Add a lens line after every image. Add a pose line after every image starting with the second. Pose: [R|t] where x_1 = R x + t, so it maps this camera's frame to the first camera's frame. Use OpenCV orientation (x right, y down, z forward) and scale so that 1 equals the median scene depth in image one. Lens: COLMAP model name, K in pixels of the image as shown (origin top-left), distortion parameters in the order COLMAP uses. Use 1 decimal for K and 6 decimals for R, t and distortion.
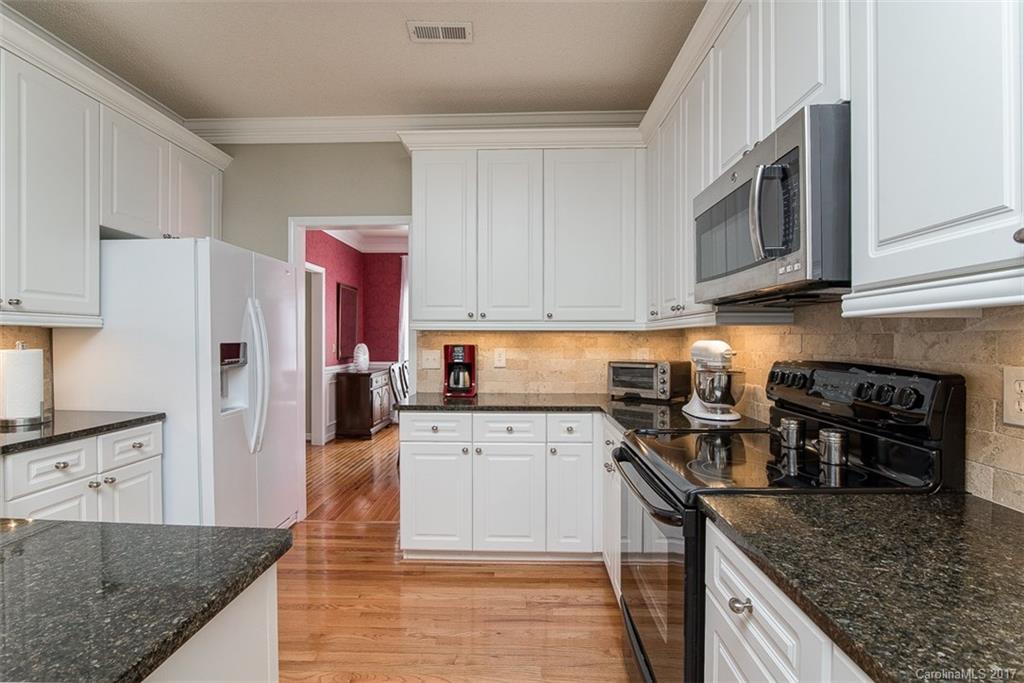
lens RADIAL K [[471.2, 0, 512.0], [0, 471.2, 341.5], [0, 0, 1]] dist [0.001622, 0.000351]
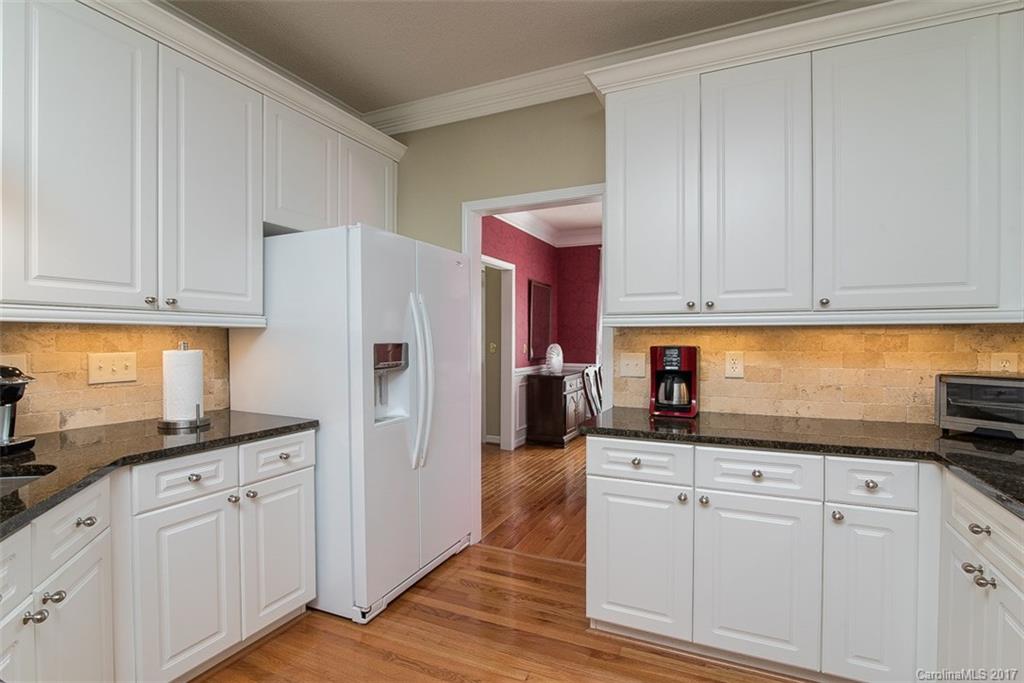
lens RADIAL K [[357.2, 0, 487.3], [0, 357.2, 345.0], [0, 0, 1]] dist [-0.015097, 0.000040]
pose [[0.842220, 0.005553, -0.539105, -0.058216], [0.000177, 0.999944, 0.010577, -0.001040], [0.539134, -0.009004, 0.842172, 0.386516]]
